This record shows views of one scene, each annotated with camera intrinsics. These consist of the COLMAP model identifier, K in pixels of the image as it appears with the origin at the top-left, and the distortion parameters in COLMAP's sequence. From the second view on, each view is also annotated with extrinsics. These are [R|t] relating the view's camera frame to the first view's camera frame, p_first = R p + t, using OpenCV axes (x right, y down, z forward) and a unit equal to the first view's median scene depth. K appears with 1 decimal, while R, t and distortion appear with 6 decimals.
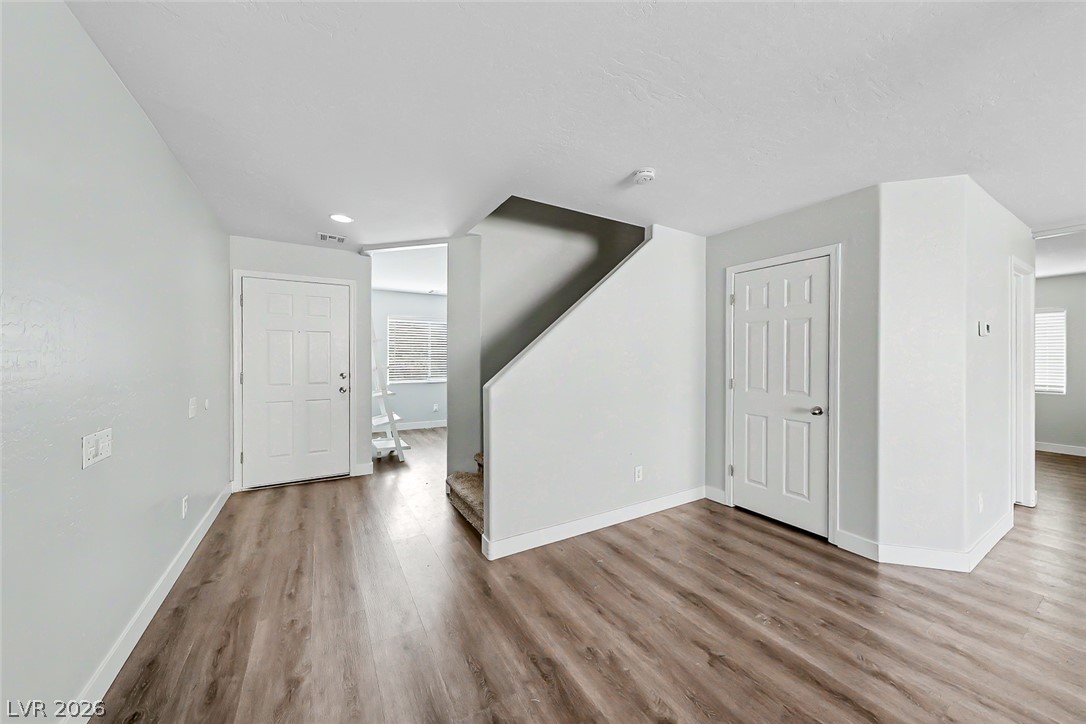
lens RADIAL K [[365.3, 0, 543.0], [0, 365.3, 362.0], [0, 0, 1]] dist [-0.000769, -0.000038]
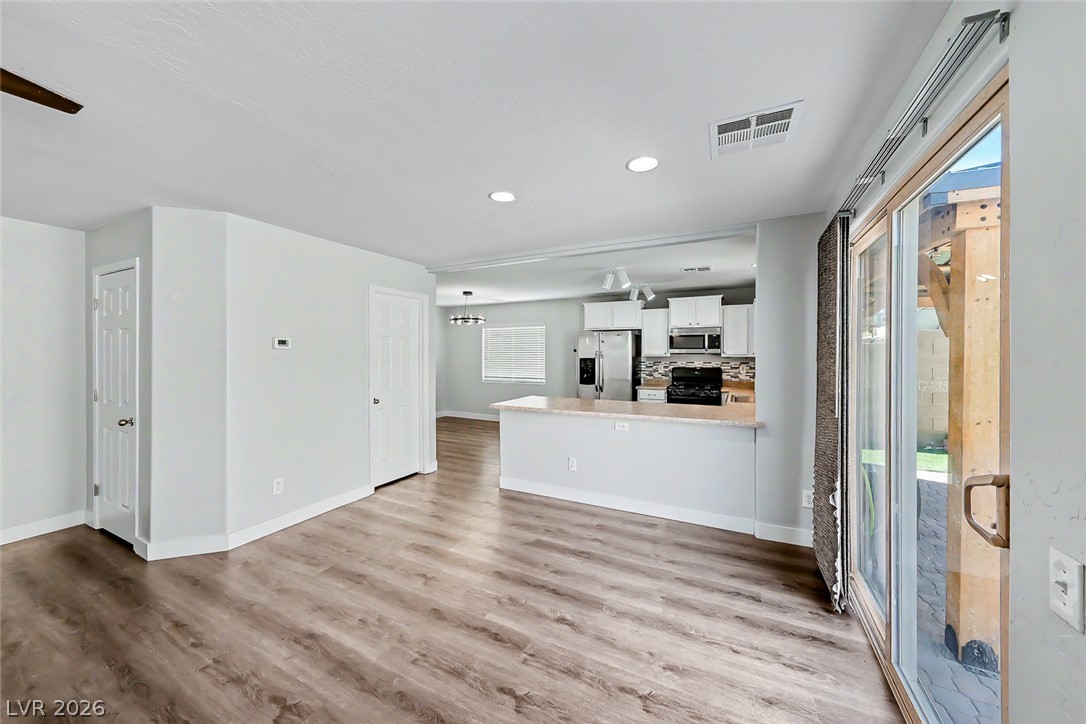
lens RADIAL K [[392.2, 0, 548.7], [0, 392.2, 352.3], [0, 0, 1]] dist [-0.000466, -0.000066]
pose [[0.845373, 0.000019, 0.534176, 1.165695], [0.008748, 0.999865, -0.013880, -0.029100], [-0.534104, 0.016407, 0.845260, -0.534082]]
